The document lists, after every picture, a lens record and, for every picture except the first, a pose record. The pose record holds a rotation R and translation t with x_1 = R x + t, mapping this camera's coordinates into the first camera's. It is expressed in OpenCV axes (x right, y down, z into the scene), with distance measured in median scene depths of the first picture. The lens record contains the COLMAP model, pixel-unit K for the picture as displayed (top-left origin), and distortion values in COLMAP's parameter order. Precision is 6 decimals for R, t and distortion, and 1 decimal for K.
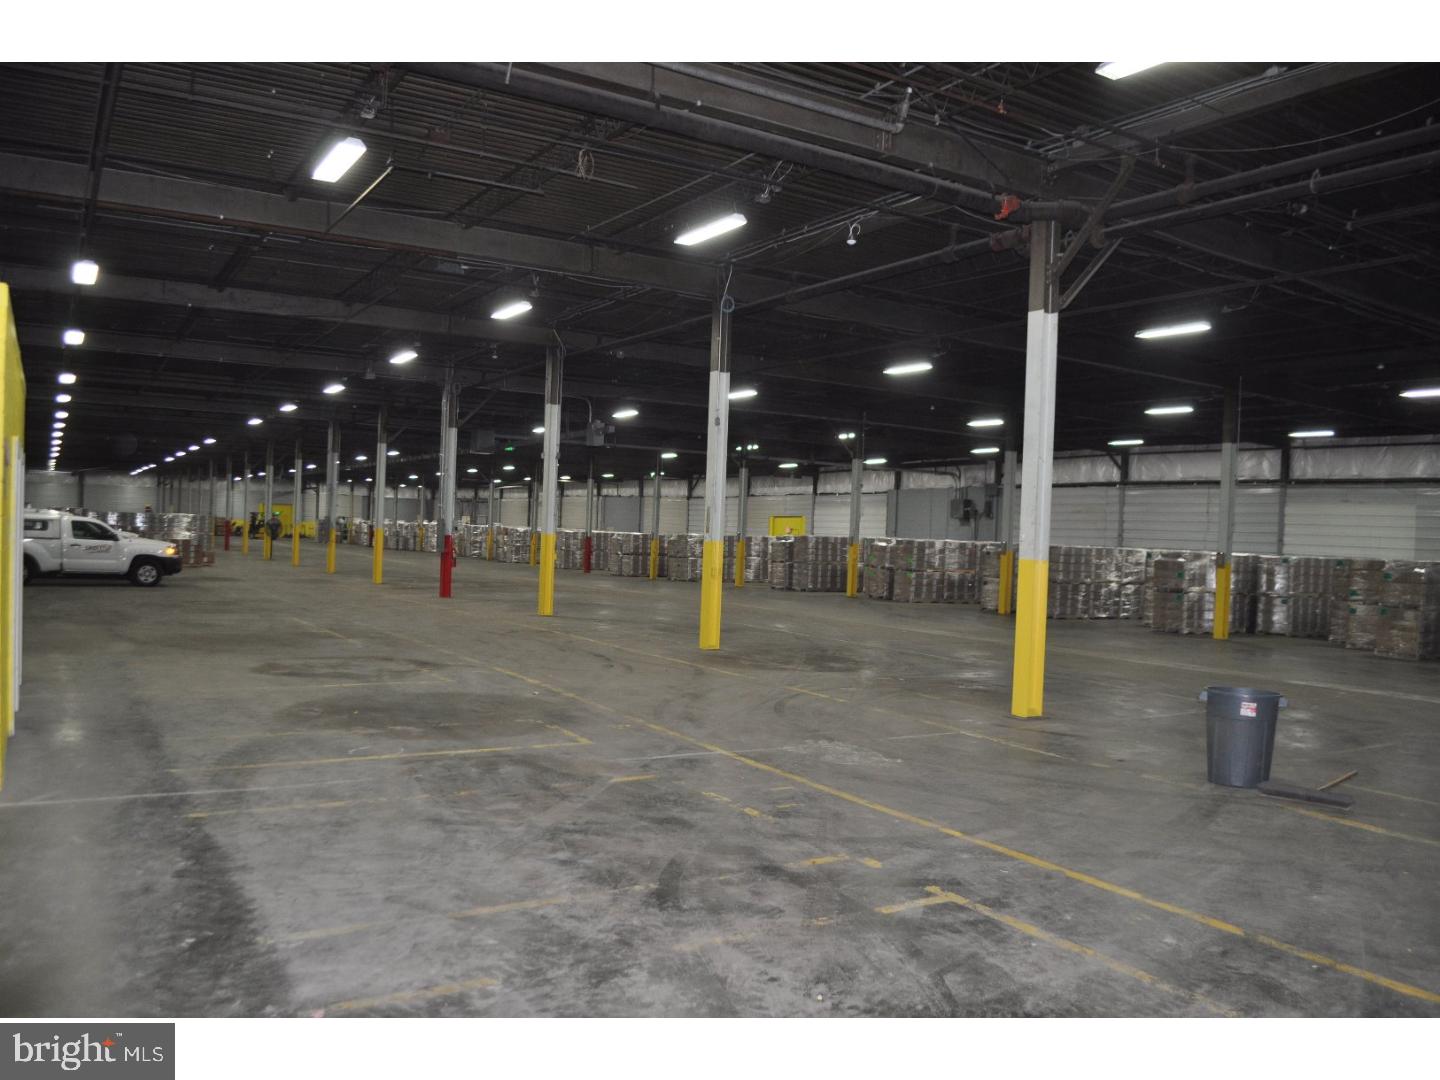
lens RADIAL K [[1117.2, 0, 720.0], [0, 1117.2, 540.0], [0, 0, 1]] dist [-0.069380, -0.000206]
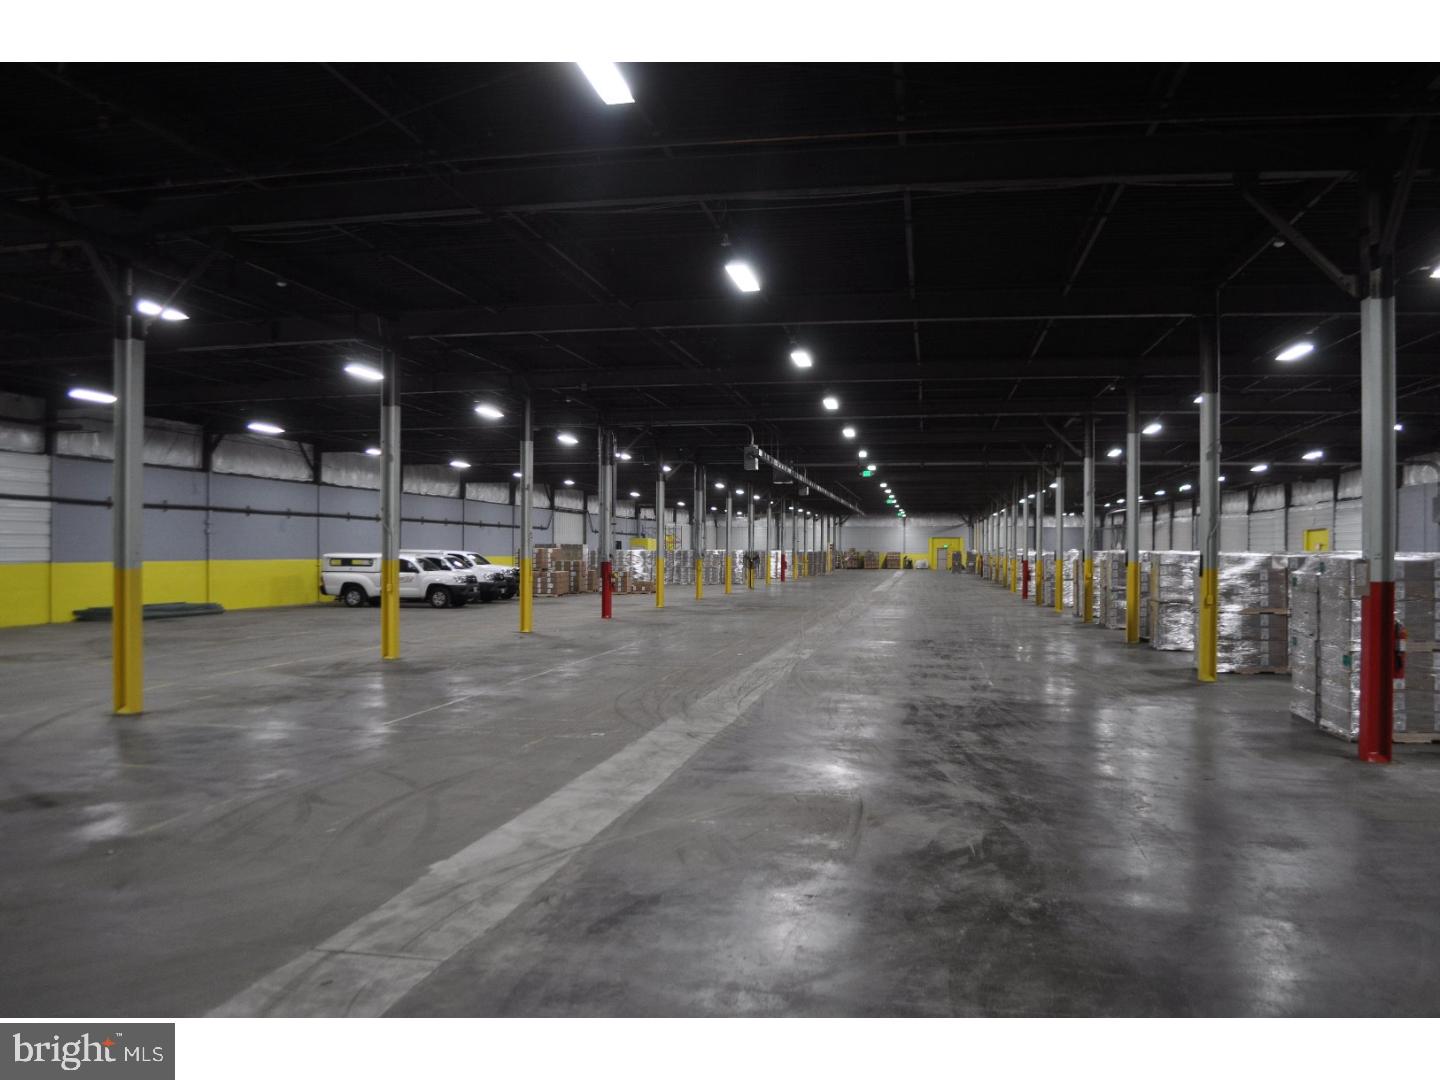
lens RADIAL K [[1117.2, 0, 720.0], [0, 1117.2, 540.0], [0, 0, 1]] dist [-0.069380, -0.000206]
pose [[0.743611, -0.038621, -0.667497, 0.338515], [0.019070, 0.999149, -0.036566, 0.009337], [0.668341, 0.014462, 0.743715, 0.145259]]
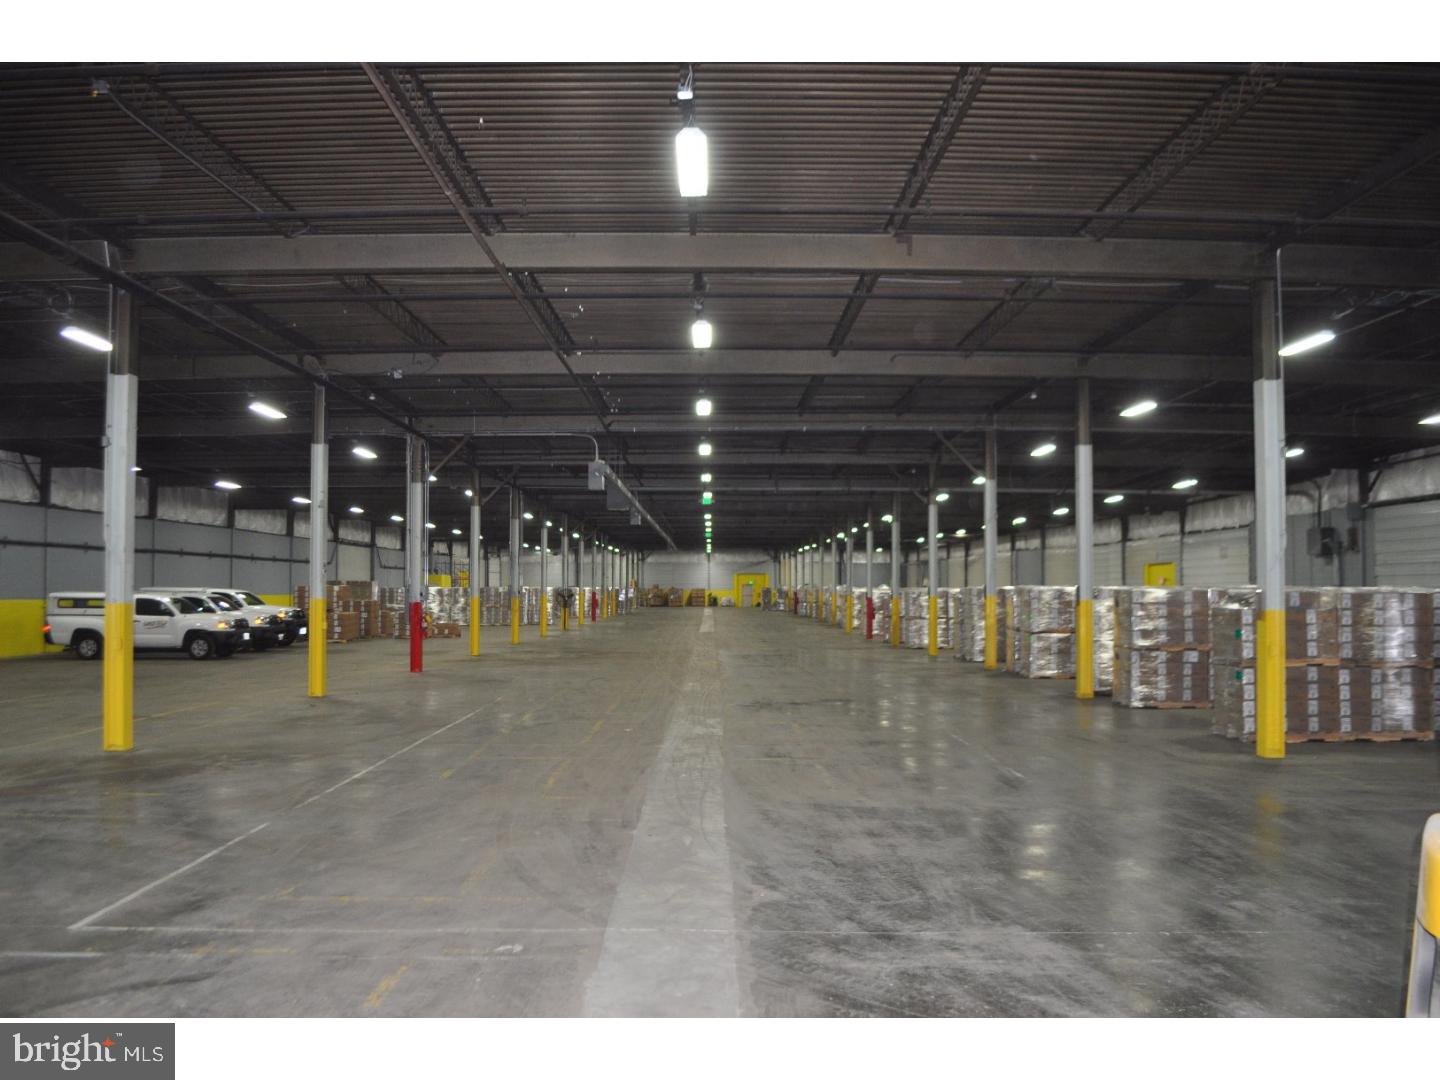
lens RADIAL K [[1127.1, 0, 714.6], [0, 1127.1, 550.9], [0, 0, 1]] dist [-0.078262, -0.001126]
pose [[0.852922, -0.052134, -0.519429, 0.252485], [0.027334, 0.998096, -0.055294, 0.006052], [0.521322, 0.032963, 0.852723, 0.205938]]
